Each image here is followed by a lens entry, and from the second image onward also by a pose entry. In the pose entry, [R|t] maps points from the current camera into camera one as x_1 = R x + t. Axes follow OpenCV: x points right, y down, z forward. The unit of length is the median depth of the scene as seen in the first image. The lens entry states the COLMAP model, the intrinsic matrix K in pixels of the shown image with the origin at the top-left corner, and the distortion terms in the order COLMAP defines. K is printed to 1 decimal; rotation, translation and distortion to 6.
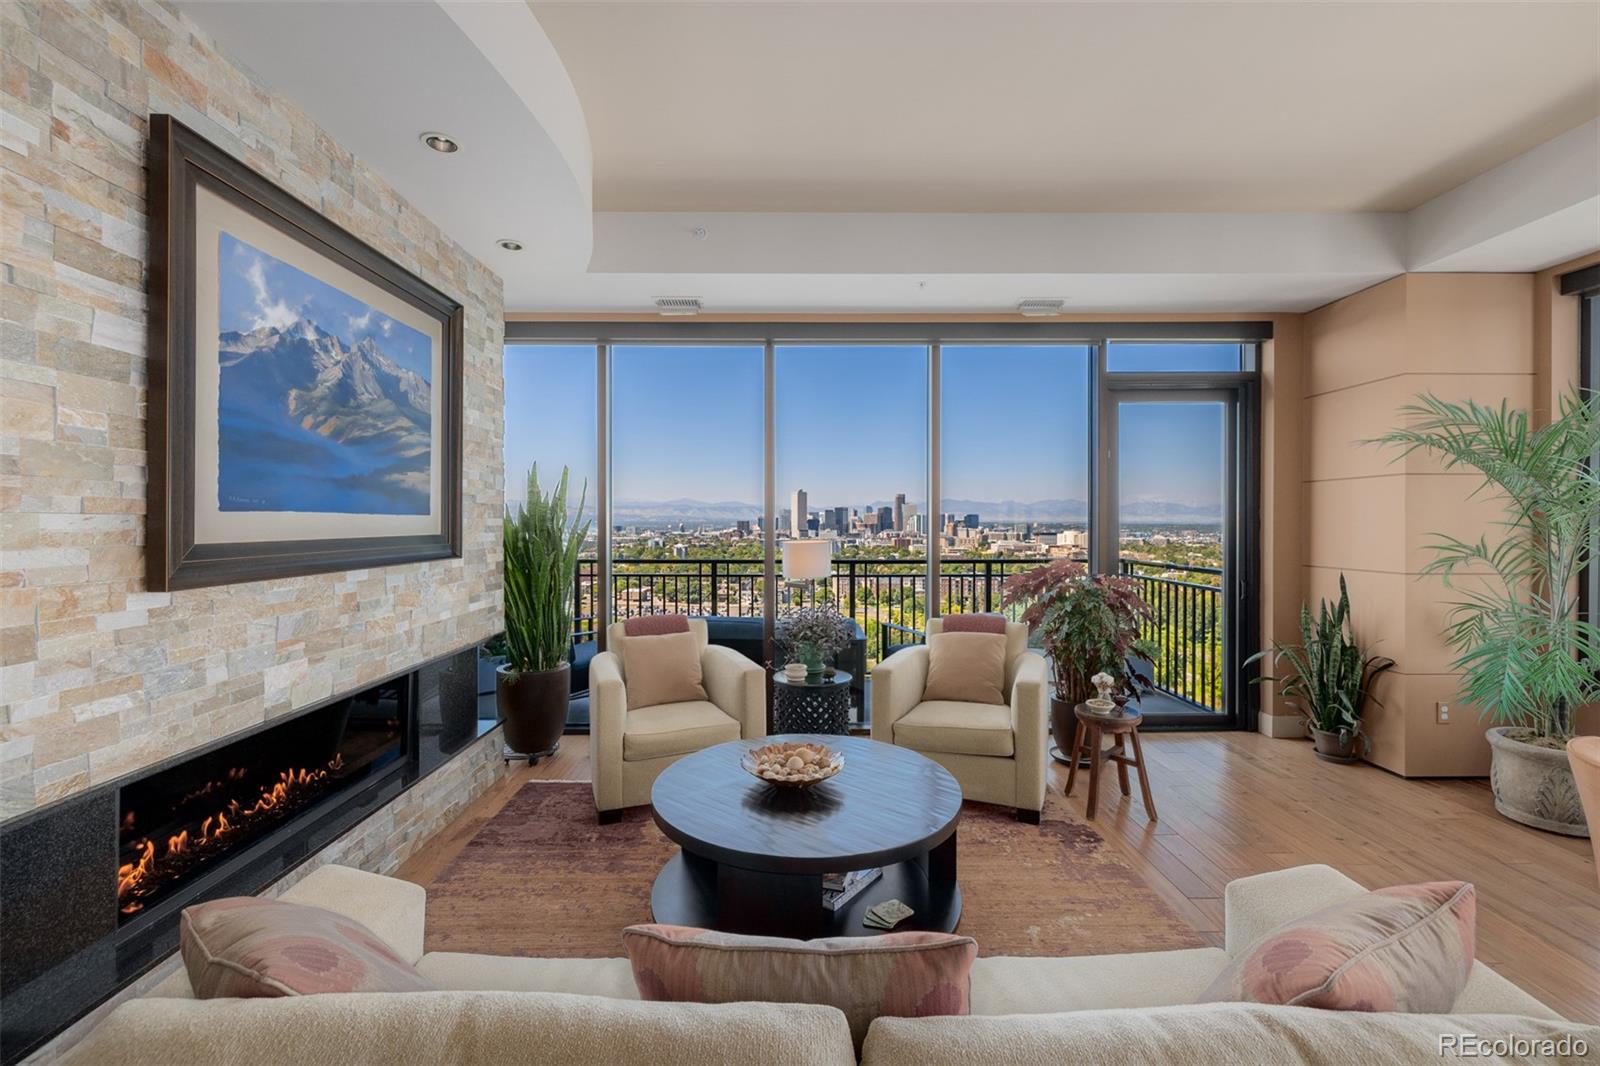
lens RADIAL K [[681.1, 0, 796.7], [0, 681.1, 526.3], [0, 0, 1]] dist [0.000903, 0.000151]
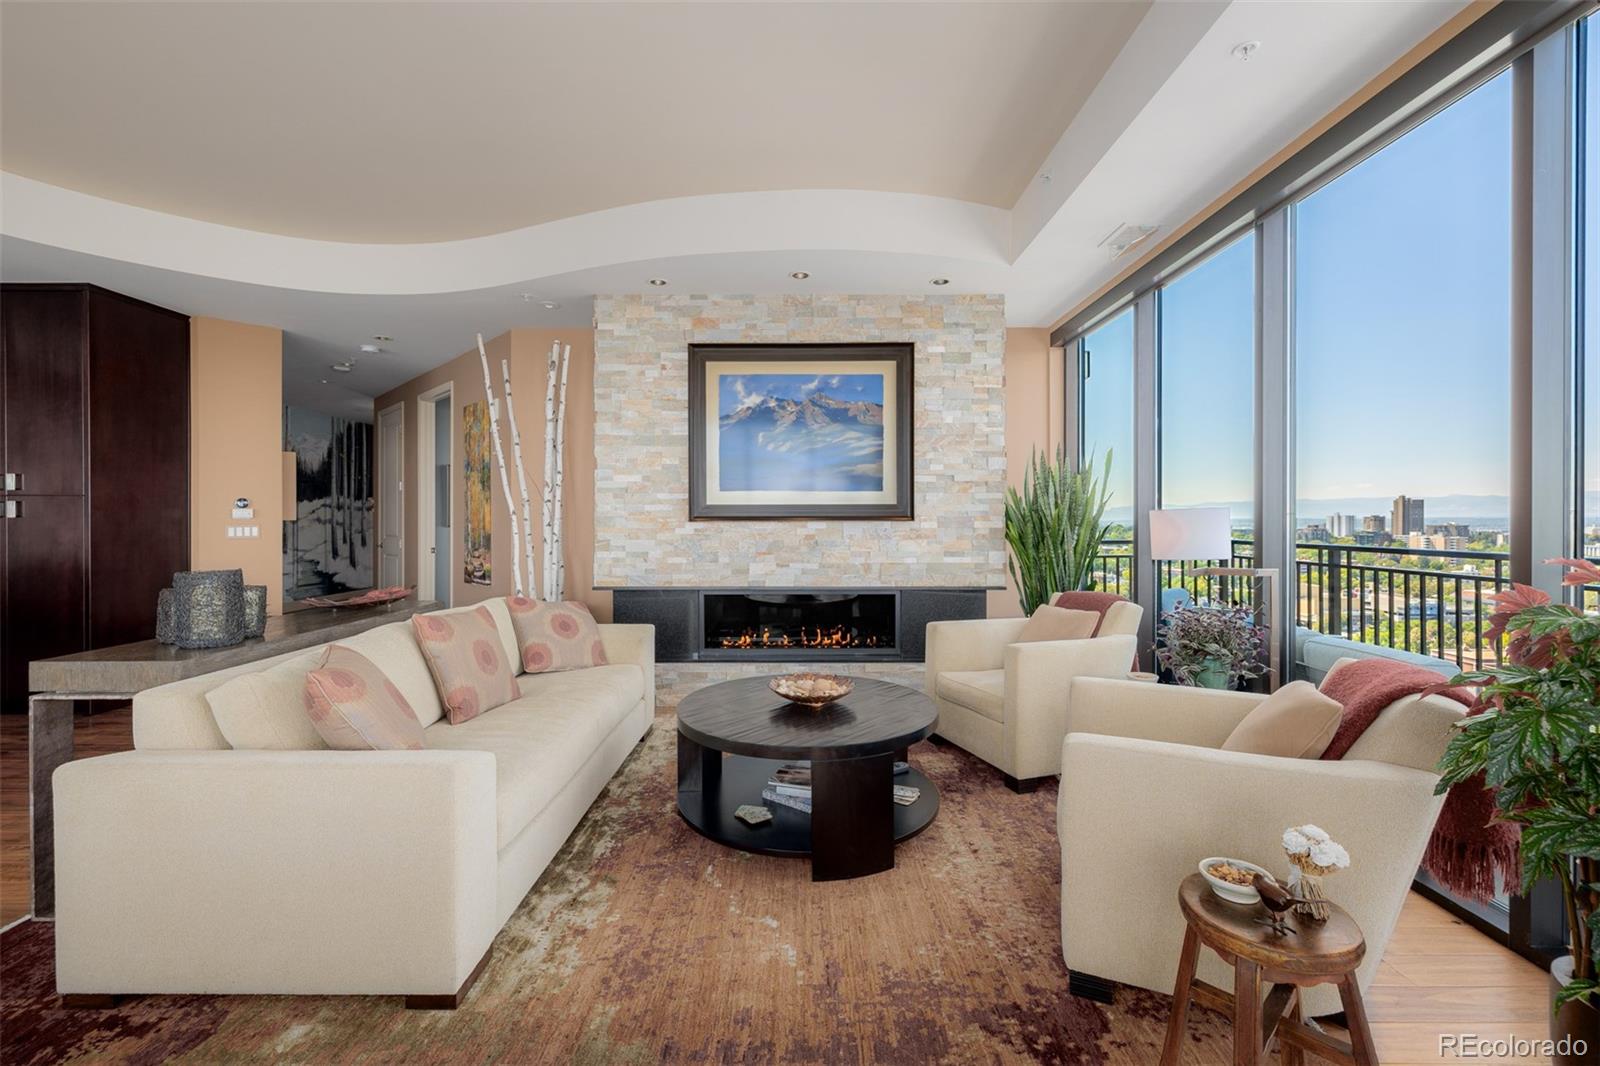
lens RADIAL K [[666.1, 0, 786.9], [0, 666.1, 522.7], [0, 0, 1]] dist [0.002401, -0.000252]
pose [[-0.019722, -0.002644, -0.999802, 1.273401], [-0.006756, 0.999974, -0.002512, 0.079658], [0.999783, 0.006705, -0.019739, 1.089765]]
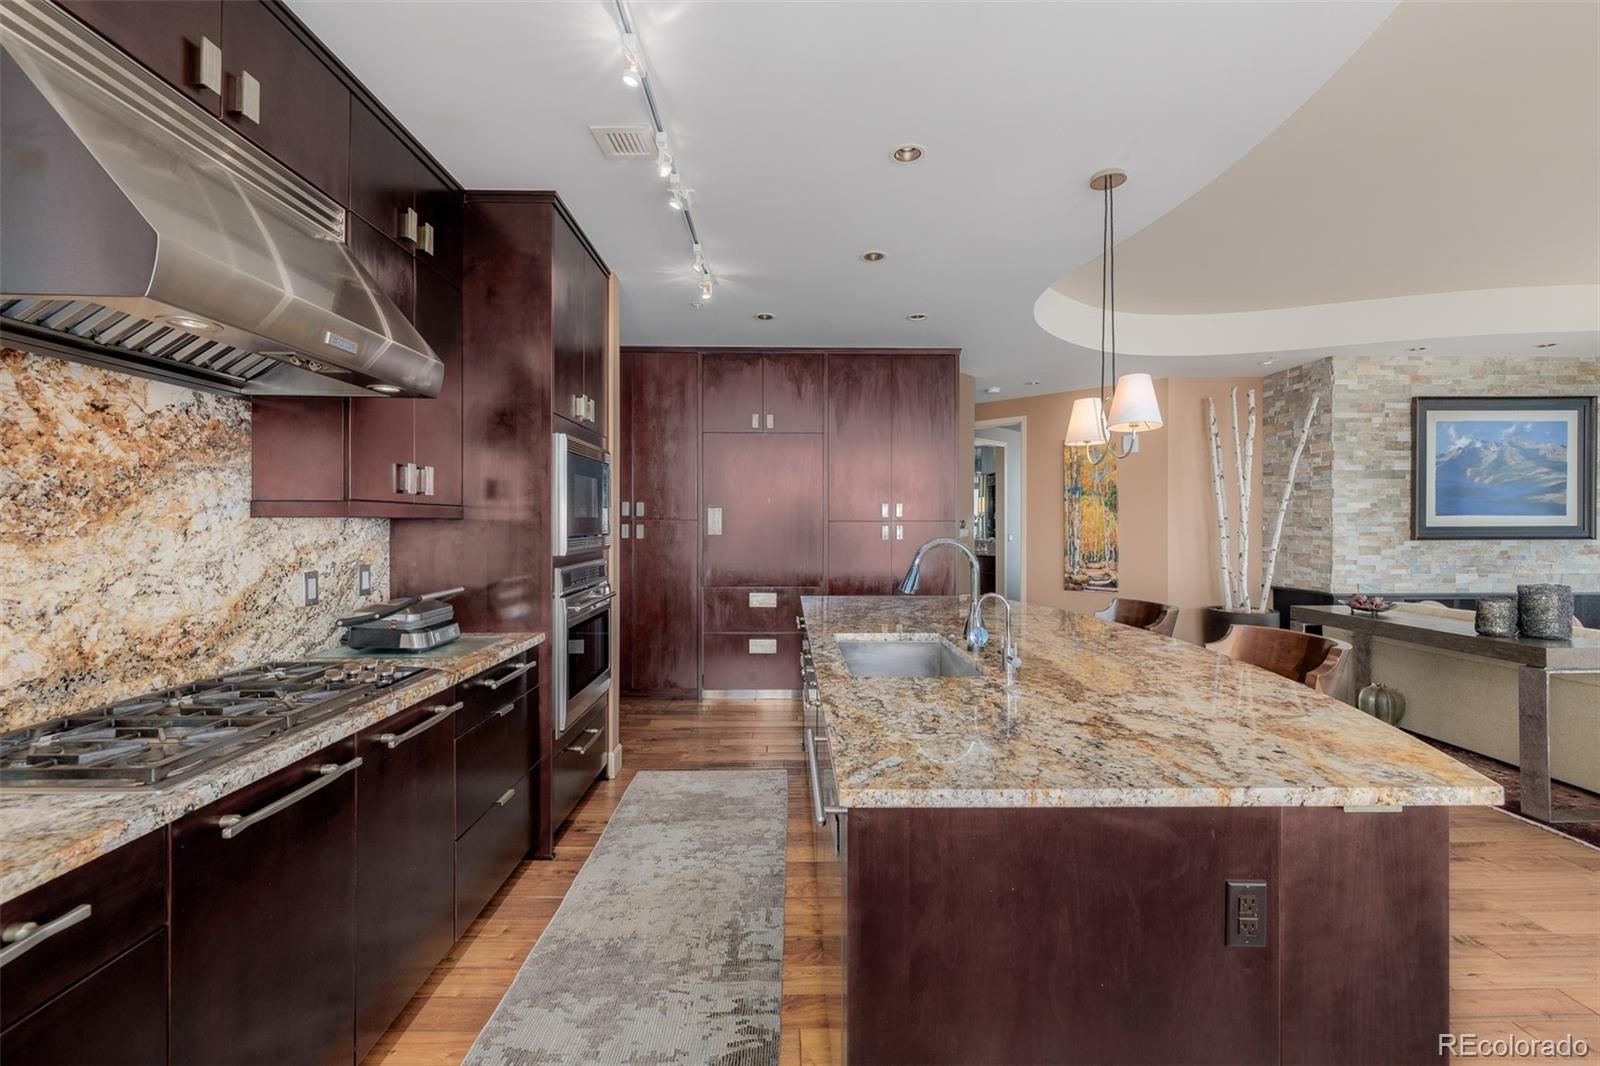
lens RADIAL K [[681.1, 0, 796.7], [0, 681.1, 526.3], [0, 0, 1]] dist [0.000903, 0.000151]
pose [[0.010290, -0.001729, -0.999946, 1.780113], [-0.004397, 0.999989, -0.001774, 0.035709], [0.999937, 0.004415, 0.010282, -1.543403]]
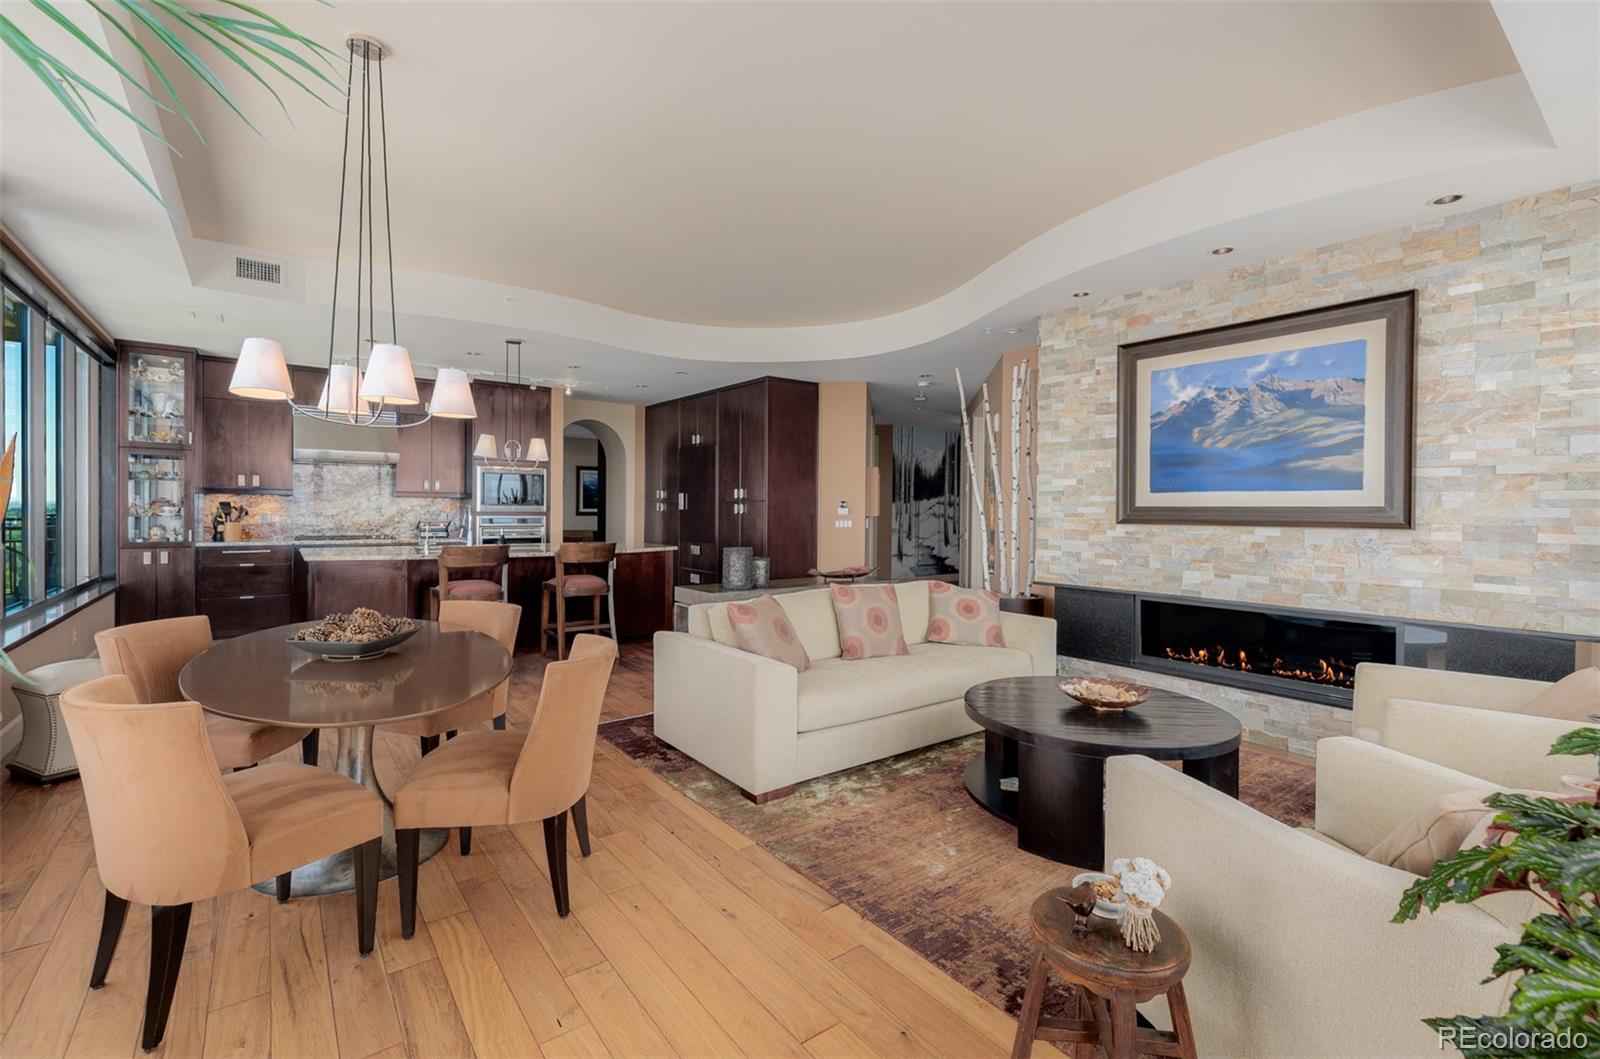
lens RADIAL K [[689.2, 0, 798.9], [0, 689.2, 513.7], [0, 0, 1]] dist [0.000957, -0.000354]
pose [[-0.802339, -0.011295, -0.596762, 1.274433], [-0.019302, 0.999789, 0.007028, 0.046454], [0.596557, 0.017157, -0.802387, 1.837352]]
